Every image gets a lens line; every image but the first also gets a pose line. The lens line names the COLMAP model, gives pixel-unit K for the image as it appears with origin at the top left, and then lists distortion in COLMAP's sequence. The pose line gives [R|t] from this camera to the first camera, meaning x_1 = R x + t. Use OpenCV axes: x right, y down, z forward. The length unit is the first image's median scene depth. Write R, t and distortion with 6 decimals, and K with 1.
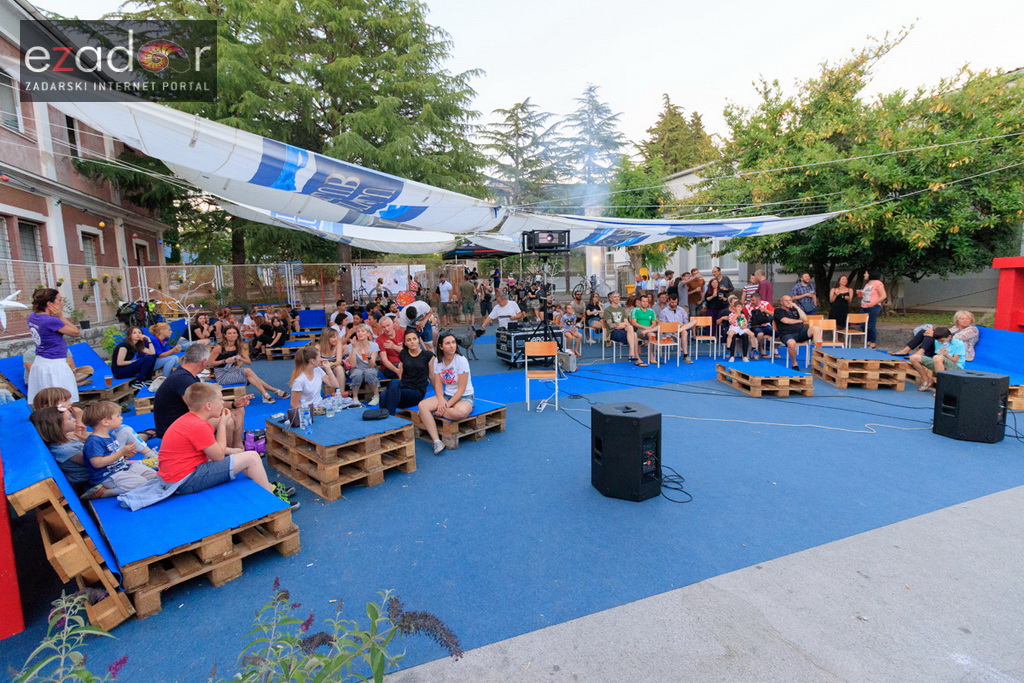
lens RADIAL K [[476.7, 0, 510.2], [0, 476.7, 338.6], [0, 0, 1]] dist [-0.003140, 0.002417]
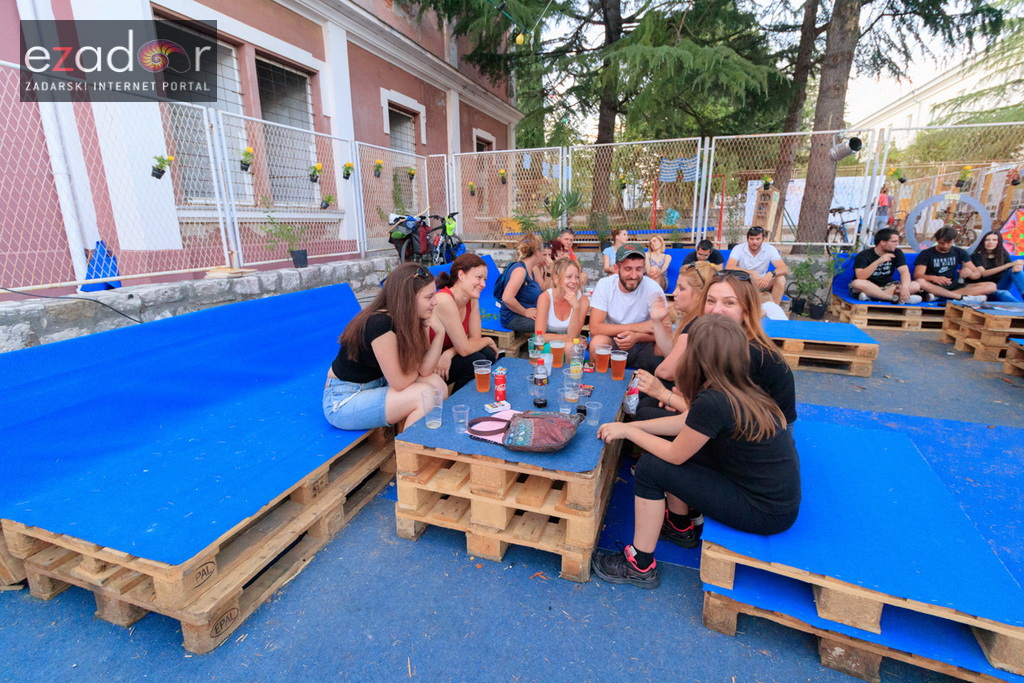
lens RADIAL K [[476.7, 0, 517.6], [0, 476.7, 339.8], [0, 0, 1]] dist [-0.003140, 0.002417]
pose [[0.776739, 0.178110, -0.604114, -0.414359], [-0.091929, 0.980969, 0.171020, -0.048708], [0.623077, -0.077302, 0.778331, 0.735876]]
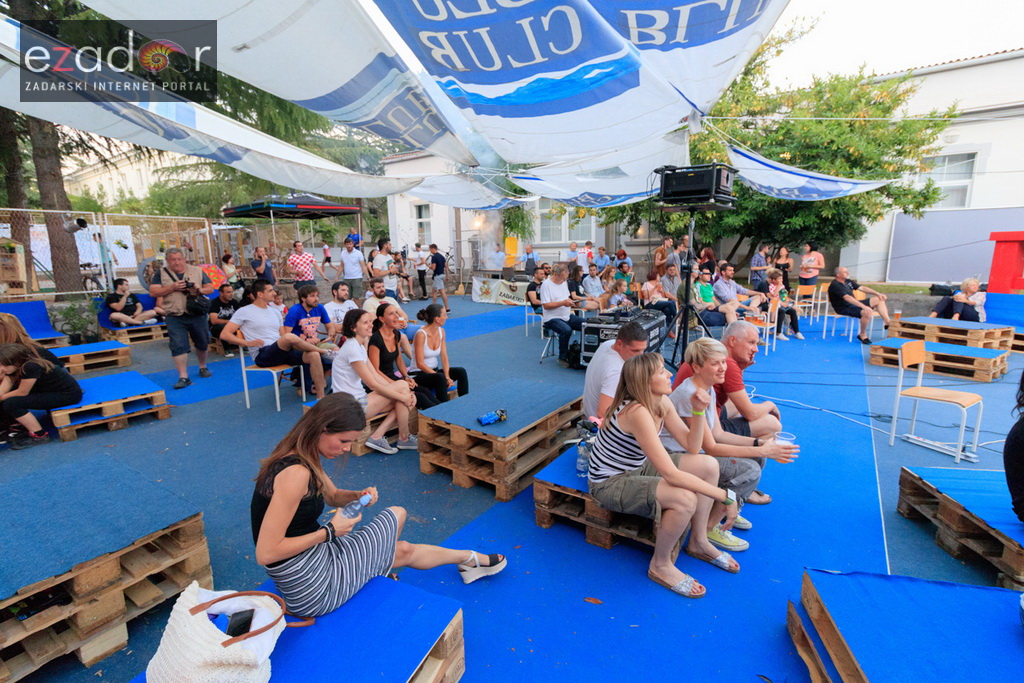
lens RADIAL K [[476.7, 0, 511.3], [0, 476.7, 337.9], [0, 0, 1]] dist [-0.003140, 0.002417]
pose [[0.826413, -0.087851, 0.556169, -0.358330], [0.058976, 0.995826, 0.069665, -0.037068], [-0.559967, -0.024772, 0.828145, 0.408109]]
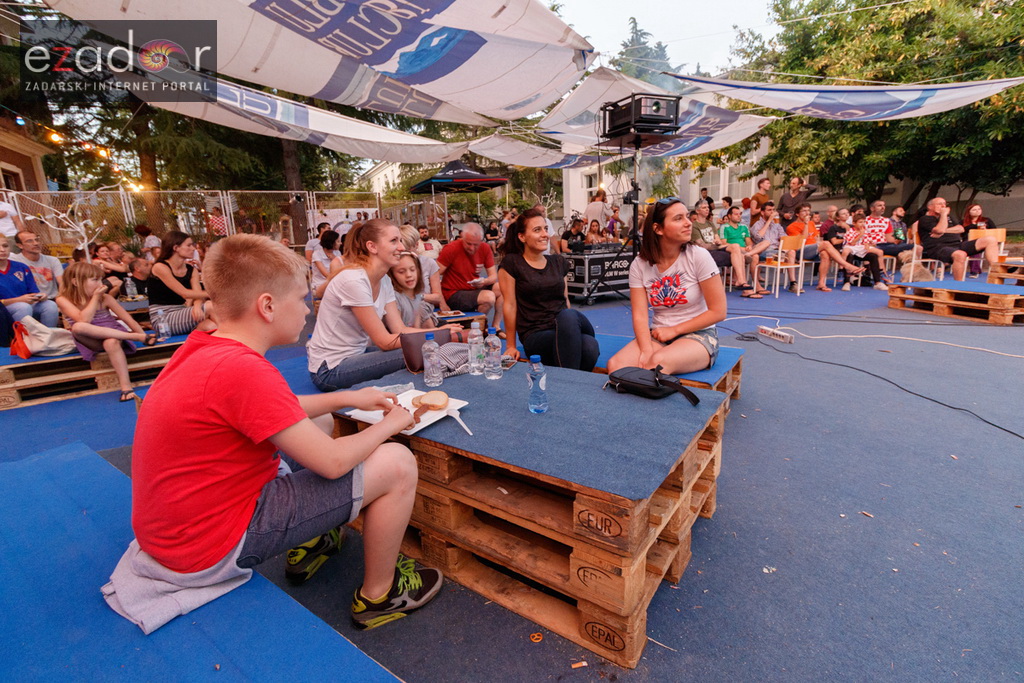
lens RADIAL K [[476.7, 0, 507.6], [0, 476.7, 342.8], [0, 0, 1]] dist [-0.003140, 0.002417]
pose [[0.992928, -0.039613, 0.111912, -0.140885], [0.028206, 0.994411, 0.101739, 0.030474], [-0.115317, -0.097863, 0.988496, 0.214359]]
